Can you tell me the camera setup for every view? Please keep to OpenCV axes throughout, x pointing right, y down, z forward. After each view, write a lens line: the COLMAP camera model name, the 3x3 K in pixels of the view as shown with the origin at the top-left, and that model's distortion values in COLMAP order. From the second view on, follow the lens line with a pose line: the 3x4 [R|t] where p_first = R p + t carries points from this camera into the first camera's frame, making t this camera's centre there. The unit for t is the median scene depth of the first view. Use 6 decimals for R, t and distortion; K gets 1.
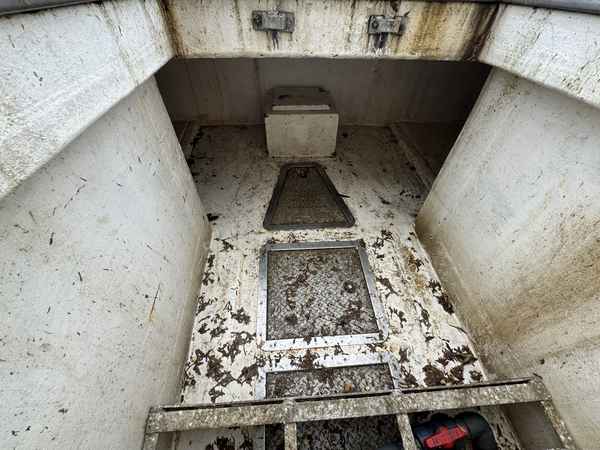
lens RADIAL K [[240.8, 0, 300.3], [0, 240.8, 225.6], [0, 0, 1]] dist [-0.001274, 0.000180]
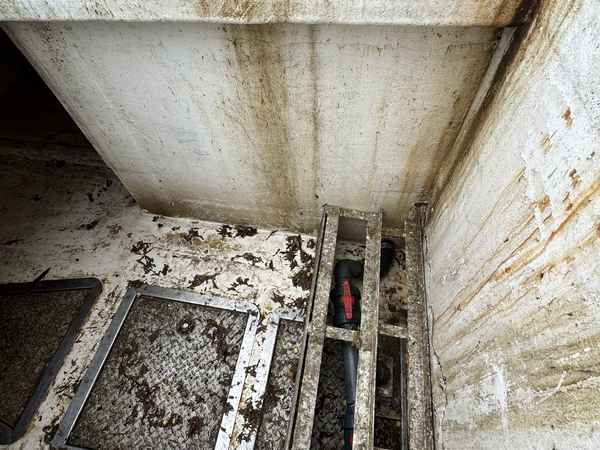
lens RADIAL K [[321.2, 0, 300.7], [0, 321.2, 222.8], [0, 0, 1]] dist [-0.004839, 0.001197]
pose [[0.235247, -0.819637, 0.522355, 0.035231], [0.742893, 0.498179, 0.447133, -0.098471], [-0.626712, 0.282867, 0.726098, -0.047775]]
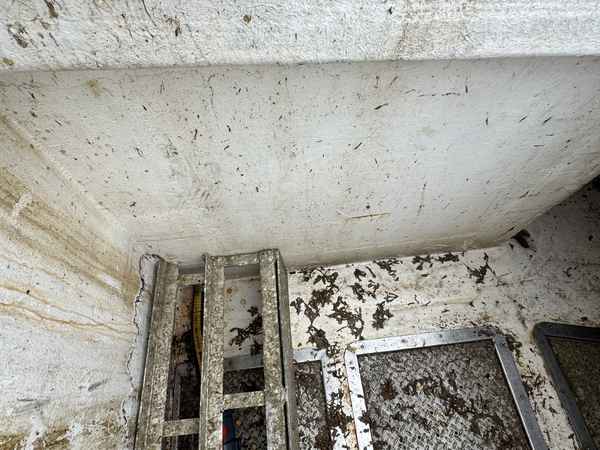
lens RADIAL K [[321.2, 0, 300.2], [0, 321.2, 223.6], [0, 0, 1]] dist [-0.004839, 0.001197]
pose [[0.036444, 0.869316, -0.492912, -0.008265], [-0.758317, 0.345303, 0.552921, -0.095945], [0.650867, 0.353633, 0.671801, 0.042168]]
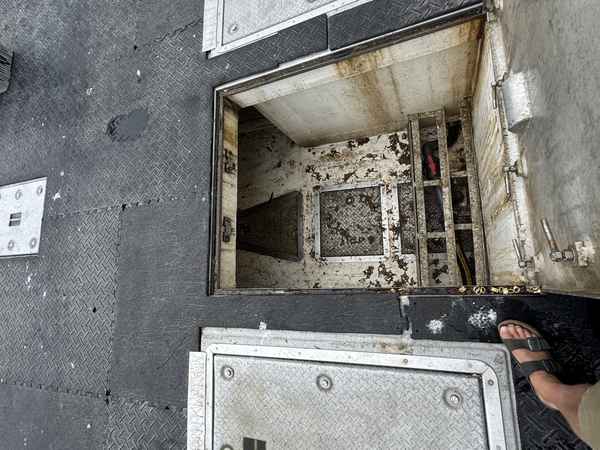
lens RADIAL K [[321.2, 0, 301.0], [0, 321.2, 225.5], [0, 0, 1]] dist [-0.004839, 0.001197]
pose [[0.047422, -0.992279, 0.114603, -0.211518], [0.943980, 0.082031, 0.319644, -0.731103], [-0.326577, 0.093025, 0.940582, -0.840882]]
